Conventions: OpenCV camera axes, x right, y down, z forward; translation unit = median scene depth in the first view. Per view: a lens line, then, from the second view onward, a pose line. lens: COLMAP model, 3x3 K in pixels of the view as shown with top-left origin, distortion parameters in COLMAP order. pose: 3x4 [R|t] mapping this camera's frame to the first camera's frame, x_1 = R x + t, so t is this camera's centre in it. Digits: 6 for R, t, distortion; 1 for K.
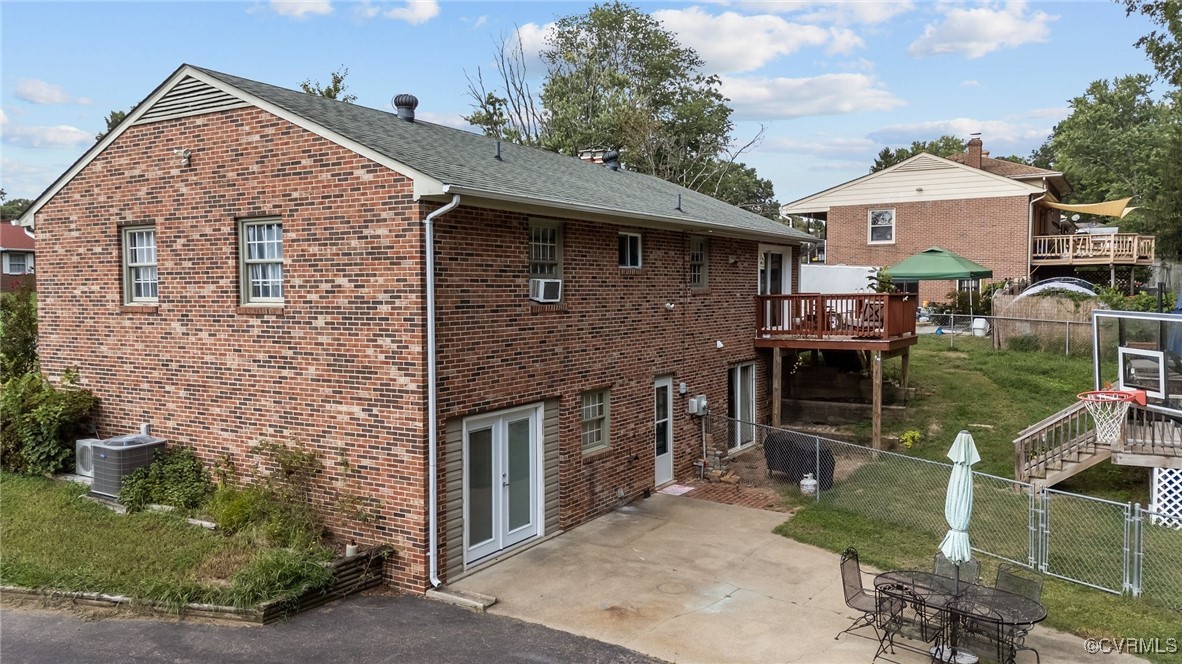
lens RADIAL K [[874.9, 0, 591.0], [0, 874.9, 332.0], [0, 0, 1]] dist [0.066043, -0.071030]
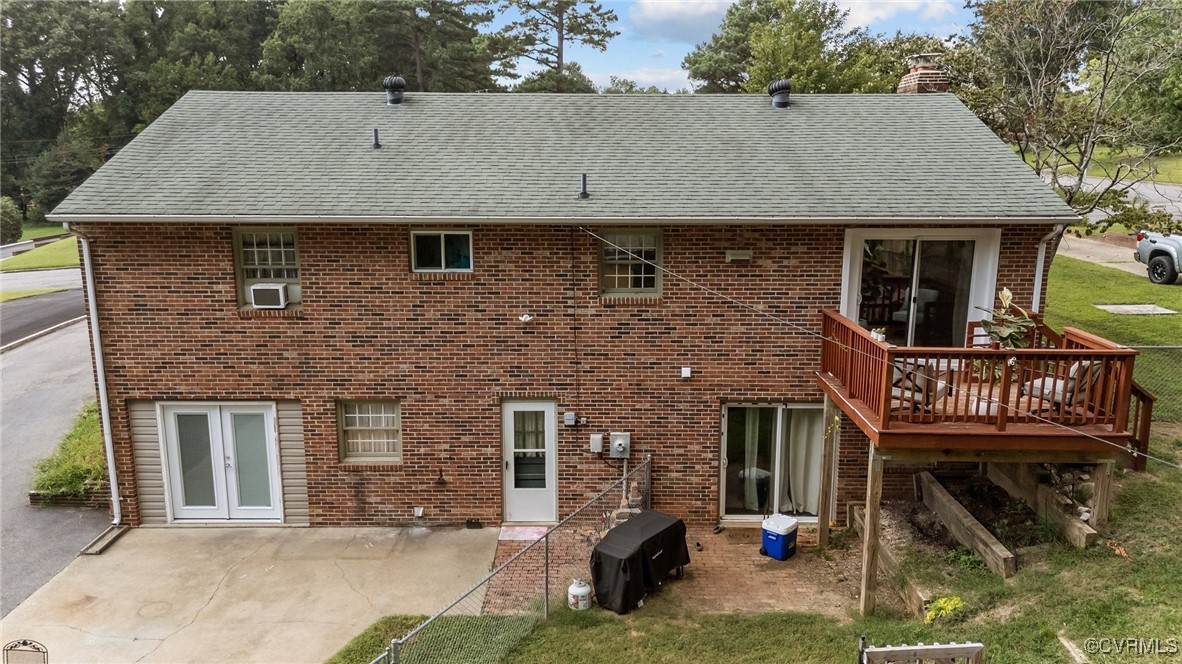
lens RADIAL K [[874.9, 0, 591.0], [0, 874.9, 332.0], [0, 0, 1]] dist [0.066043, -0.071030]
pose [[0.519126, 0.175507, -0.836484, 0.973849], [-0.047359, 0.983093, 0.176876, -0.198607], [0.853385, -0.052206, 0.518661, 0.755966]]
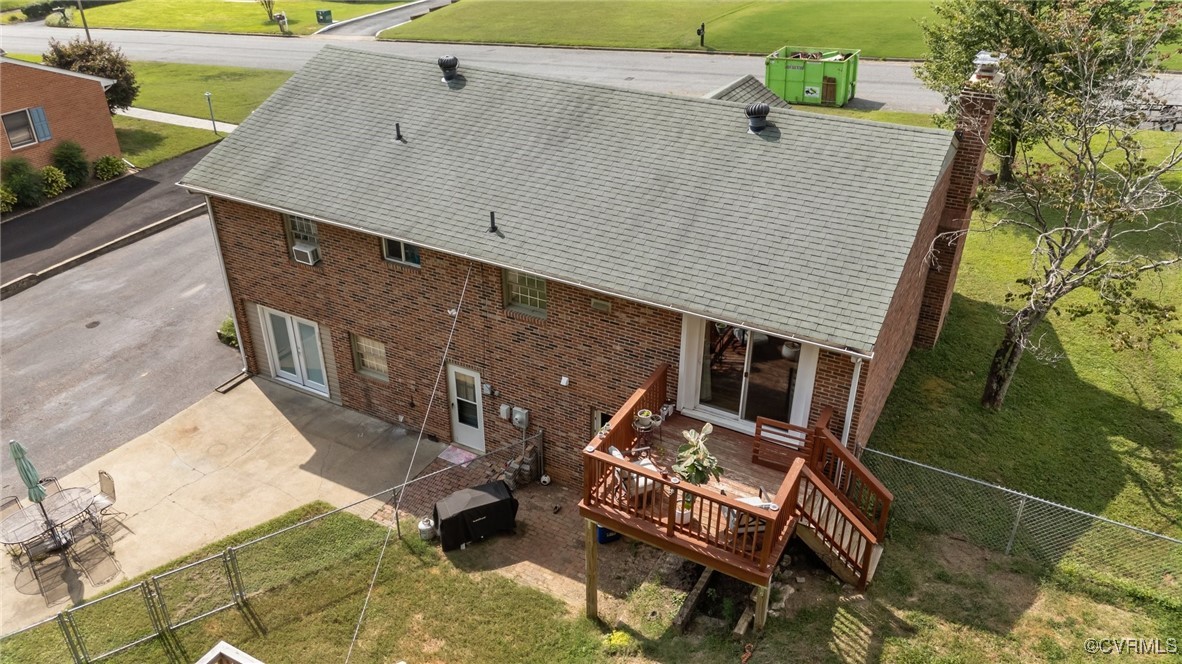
lens RADIAL K [[874.9, 0, 591.0], [0, 874.9, 332.0], [0, 0, 1]] dist [0.066043, -0.071030]
pose [[0.047727, 0.494808, -0.867691, 1.228222], [-0.054621, 0.868674, 0.492364, -0.643689], [0.997366, 0.023895, 0.068486, 1.317787]]
